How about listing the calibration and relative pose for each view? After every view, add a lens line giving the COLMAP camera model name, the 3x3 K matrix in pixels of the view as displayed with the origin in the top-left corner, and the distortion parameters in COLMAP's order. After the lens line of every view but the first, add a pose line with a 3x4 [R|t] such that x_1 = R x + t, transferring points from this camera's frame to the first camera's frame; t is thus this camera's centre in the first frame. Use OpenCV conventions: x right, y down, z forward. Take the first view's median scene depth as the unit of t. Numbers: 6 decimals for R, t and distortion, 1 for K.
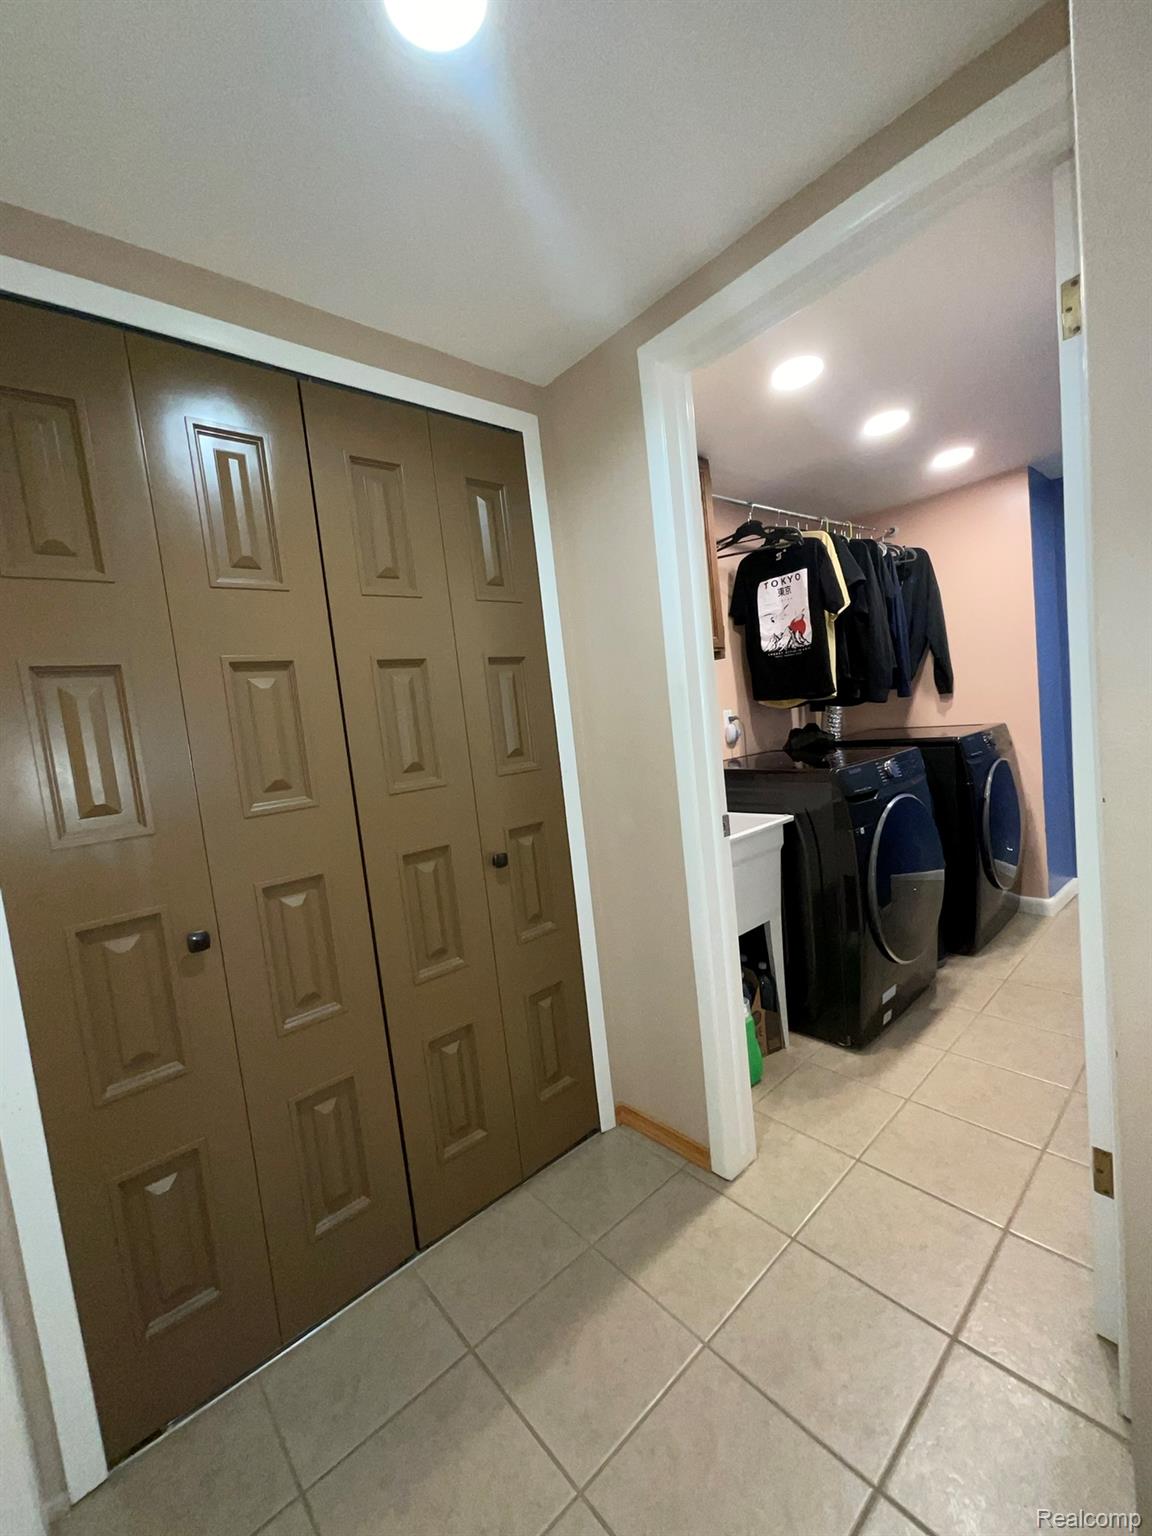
lens RADIAL K [[621.0, 0, 577.9], [0, 621.0, 767.6], [0, 0, 1]] dist [-0.010373, 0.006631]
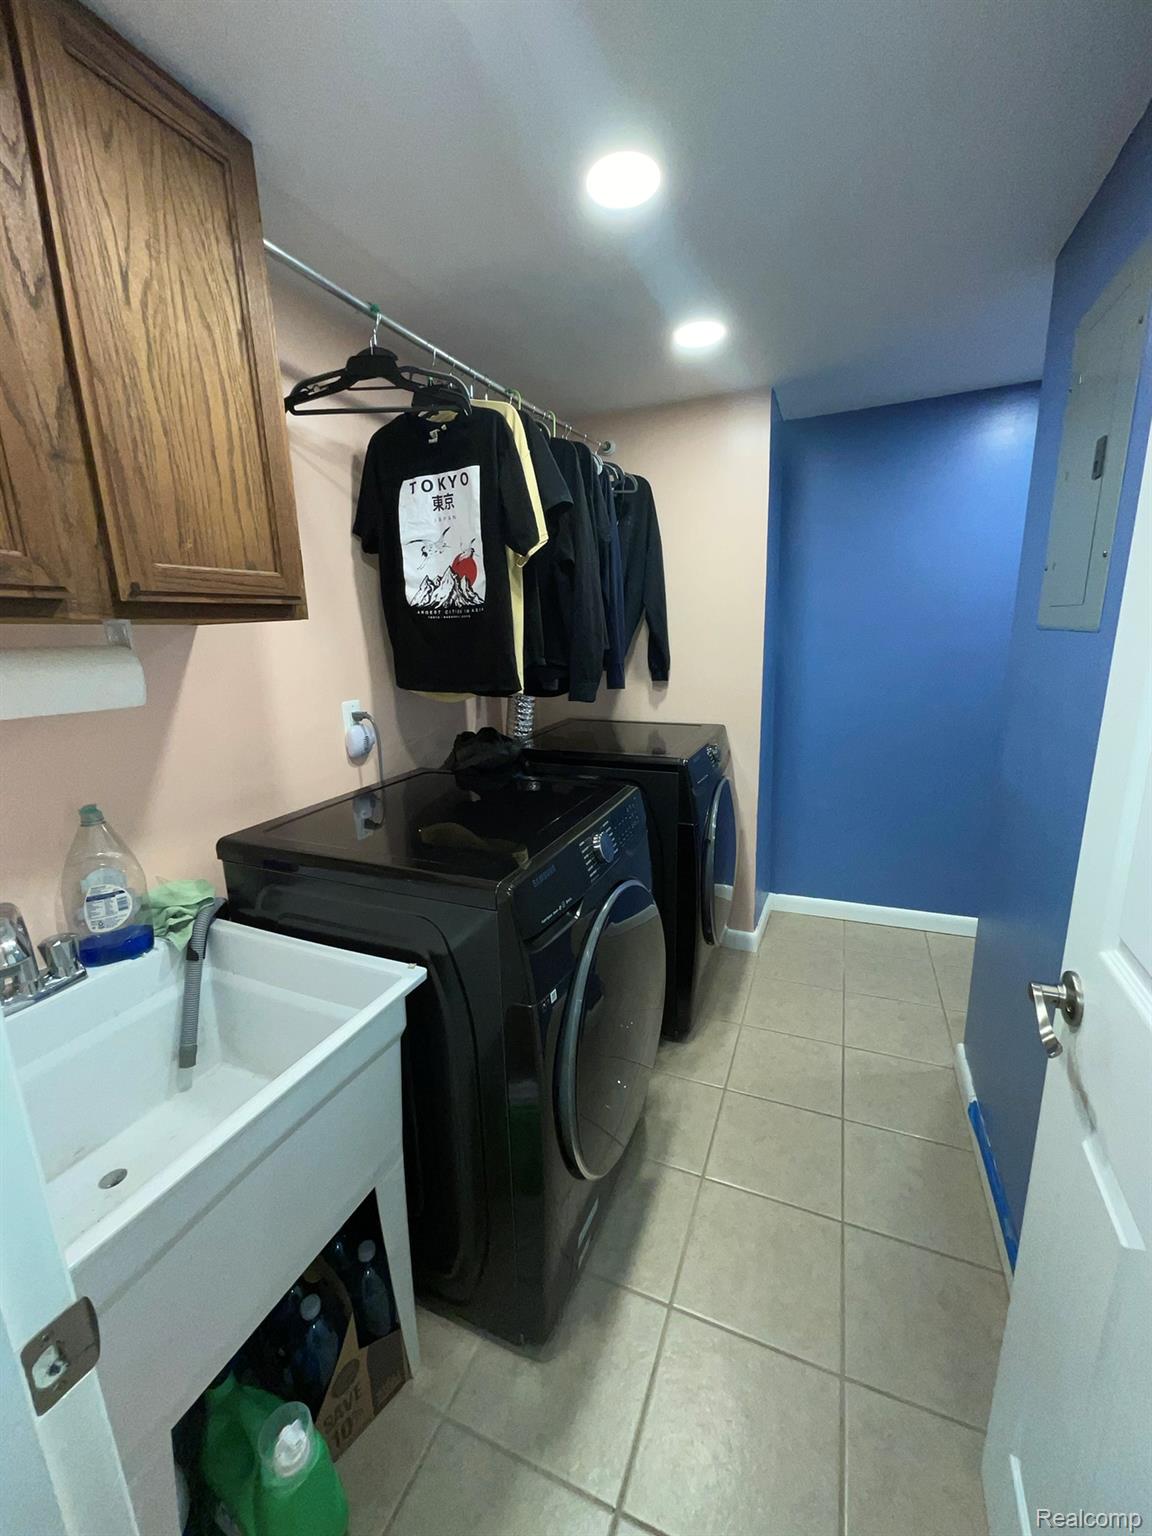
lens RADIAL K [[621.0, 0, 577.9], [0, 621.0, 767.6], [0, 0, 1]] dist [-0.010373, 0.006631]
pose [[0.896122, -0.016025, 0.443519, 0.186497], [-0.032620, 0.994266, 0.101833, -0.103808], [-0.442608, -0.105723, 0.890461, 0.410102]]
